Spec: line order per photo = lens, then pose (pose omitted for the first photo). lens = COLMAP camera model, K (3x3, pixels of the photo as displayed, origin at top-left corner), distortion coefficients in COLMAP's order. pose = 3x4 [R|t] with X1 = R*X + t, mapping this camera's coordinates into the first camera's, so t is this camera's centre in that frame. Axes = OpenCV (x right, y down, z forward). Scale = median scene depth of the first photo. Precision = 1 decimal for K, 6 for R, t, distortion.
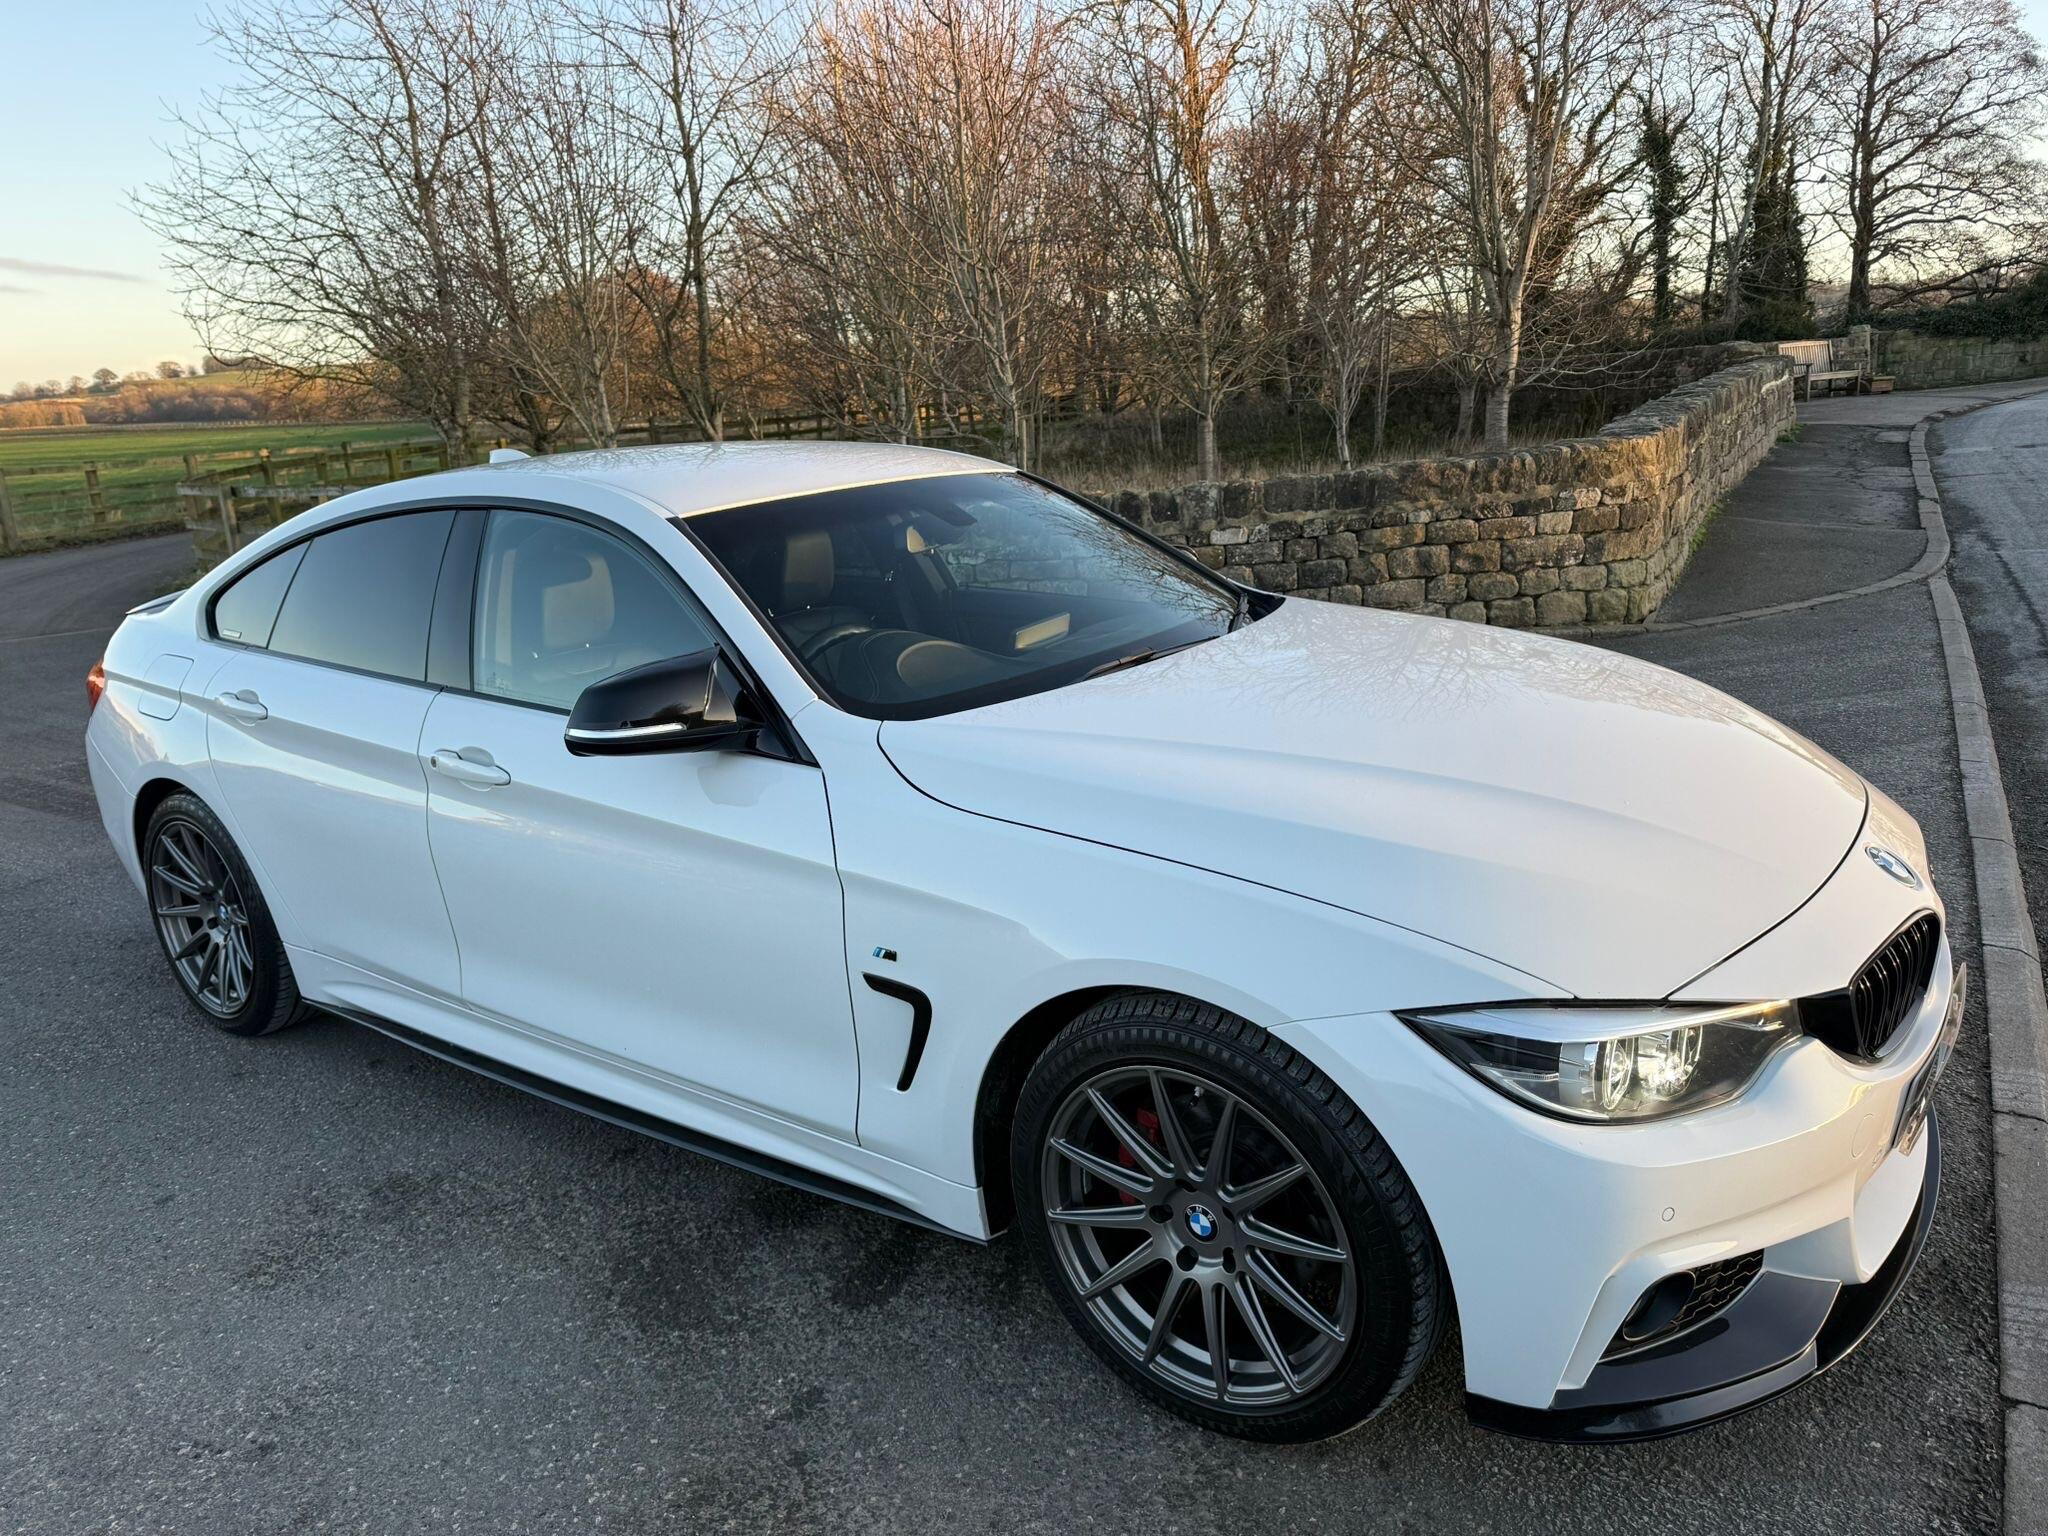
lens RADIAL K [[1445.0, 0, 1030.3], [0, 1445.0, 771.3], [0, 0, 1]] dist [0.072380, -0.092123]
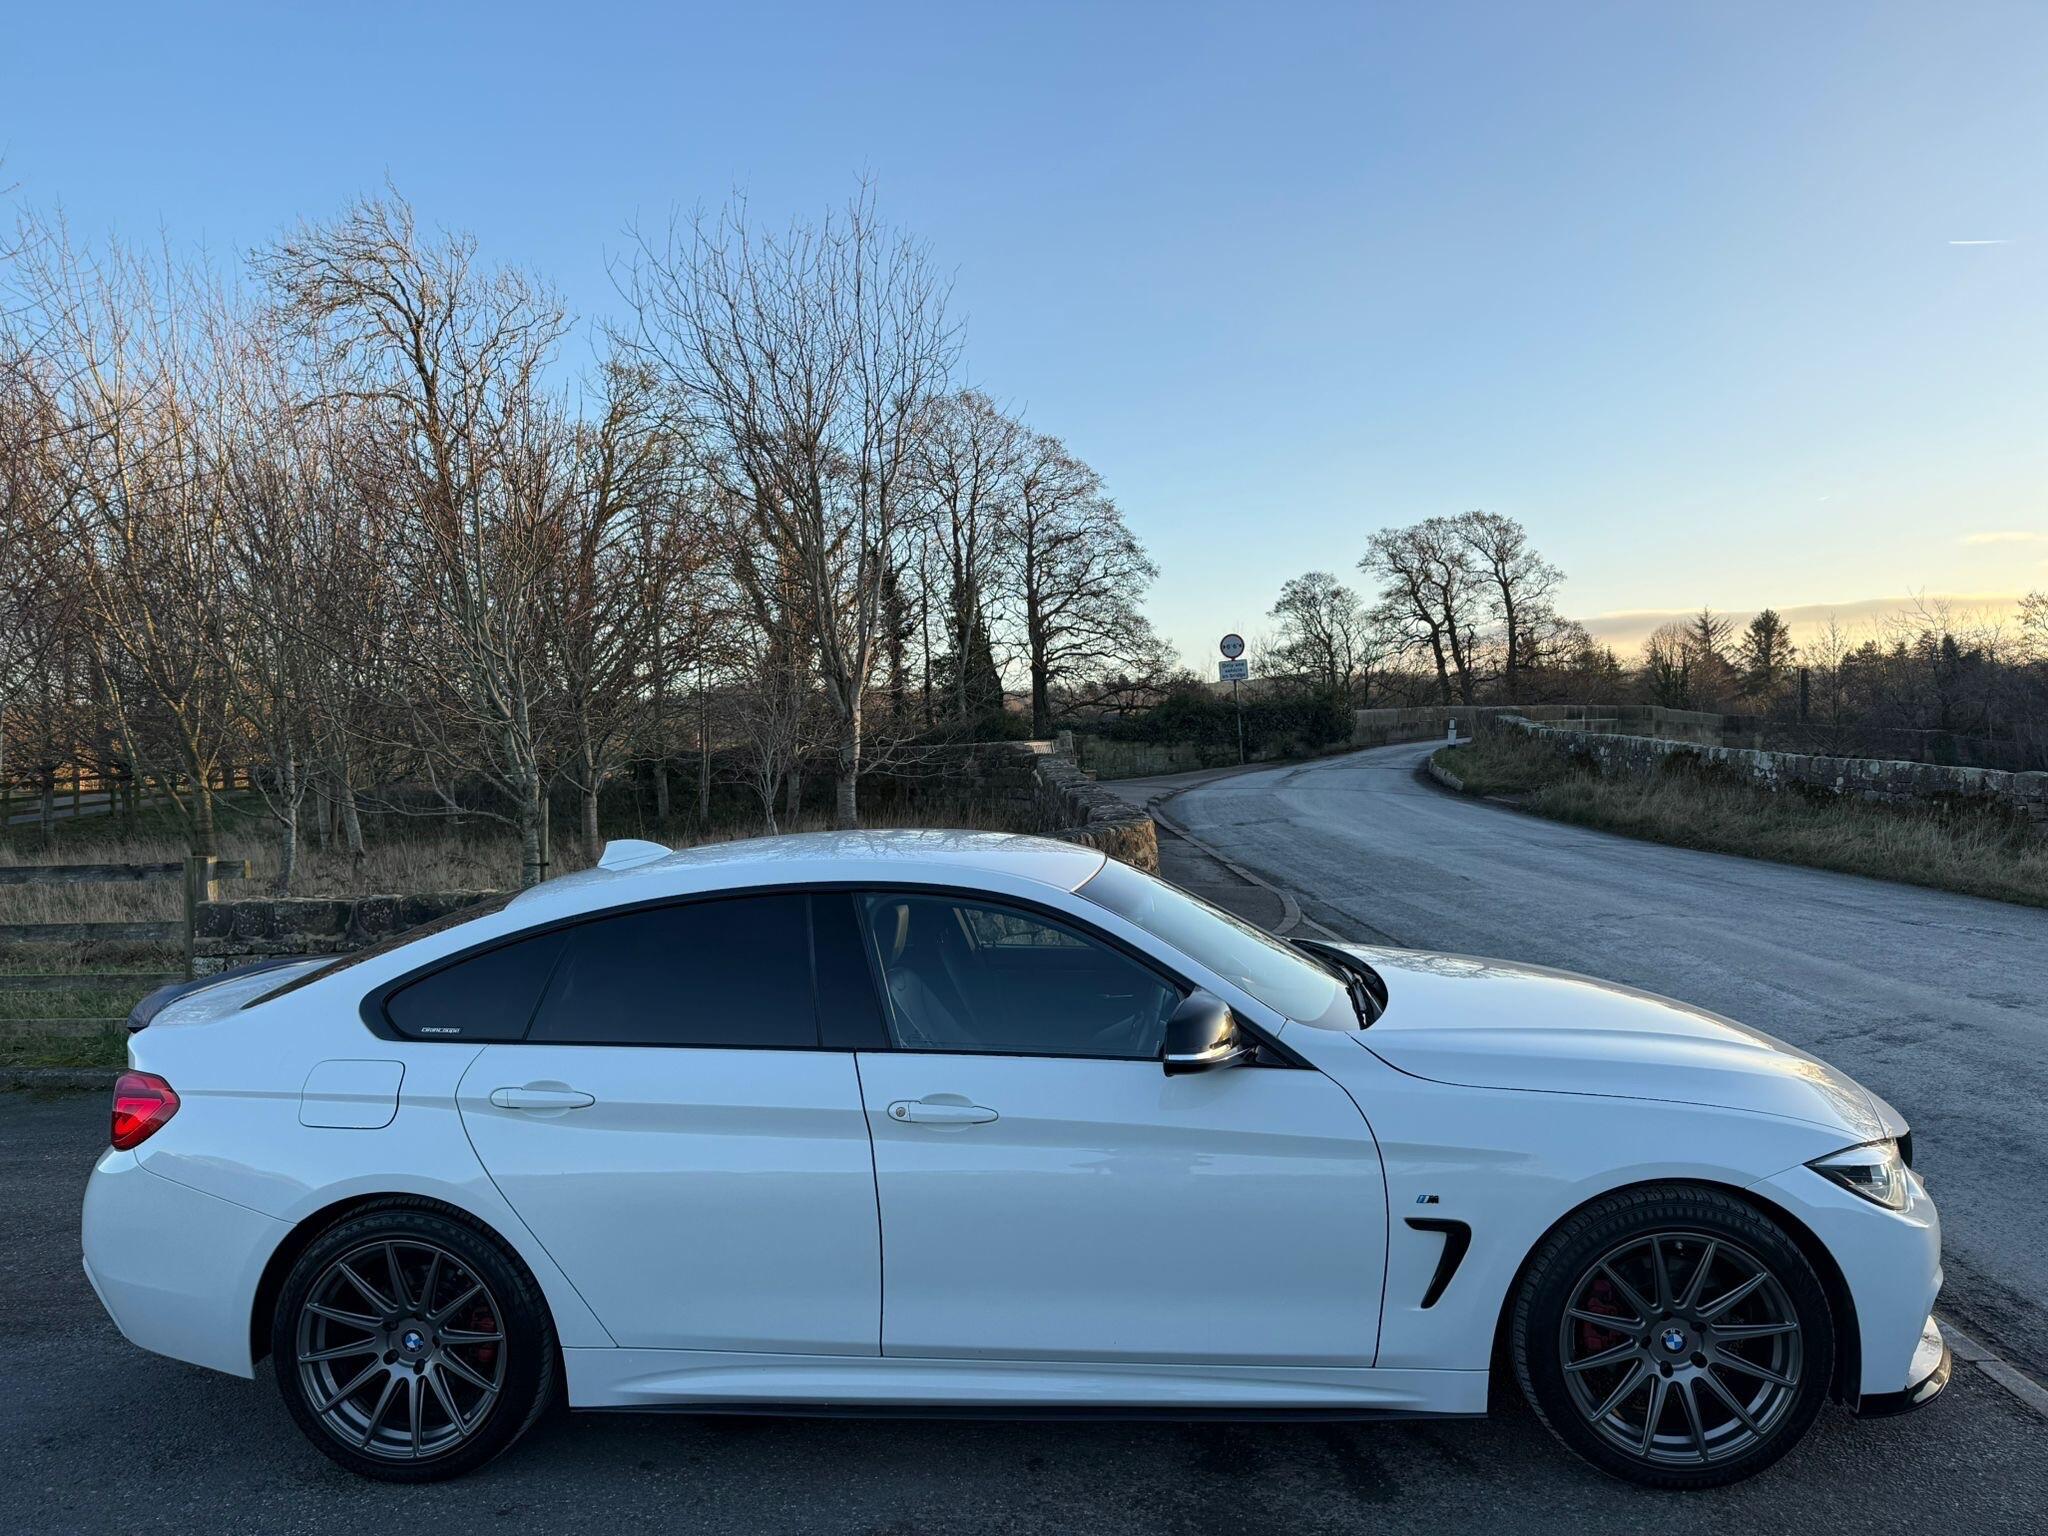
lens RADIAL K [[1420.4, 0, 1040.3], [0, 1420.4, 790.4], [0, 0, 1]] dist [0.123259, -0.178044]
pose [[0.844435, 0.013083, 0.535498, -0.355545], [0.114030, 0.972397, -0.203573, -0.004930], [-0.523380, 0.232968, 0.819634, -0.008899]]
